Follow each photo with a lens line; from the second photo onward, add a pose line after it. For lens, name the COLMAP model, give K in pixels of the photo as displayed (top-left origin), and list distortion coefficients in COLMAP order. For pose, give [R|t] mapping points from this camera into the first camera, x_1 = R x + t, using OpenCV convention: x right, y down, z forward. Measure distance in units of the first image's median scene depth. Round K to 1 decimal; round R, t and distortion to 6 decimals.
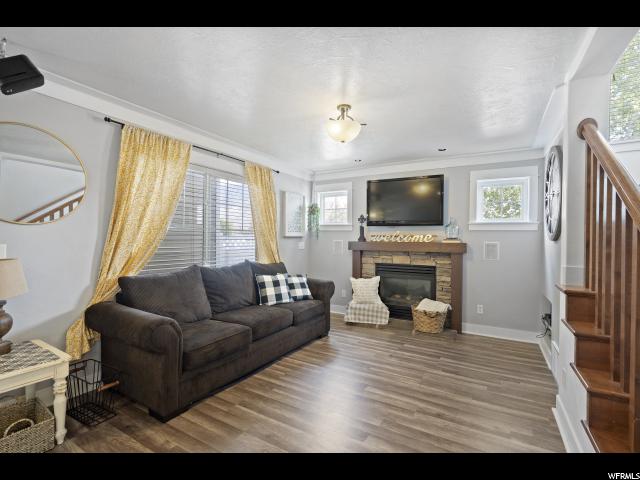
lens RADIAL K [[294.8, 0, 324.7], [0, 294.8, 242.7], [0, 0, 1]] dist [-0.001523, 0.001178]
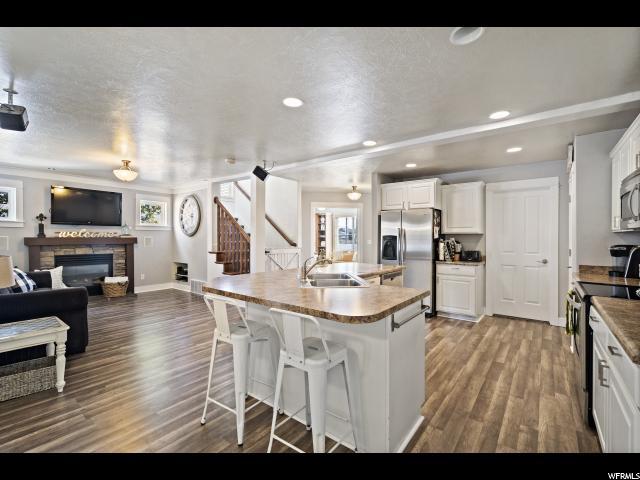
lens RADIAL K [[294.8, 0, 320.7], [0, 294.8, 239.1], [0, 0, 1]] dist [-0.001523, 0.001178]
pose [[0.141693, -0.020092, 0.989707, -0.921828], [0.007754, 0.999786, 0.019187, -0.012599], [-0.989880, 0.004956, 0.141818, -0.228958]]
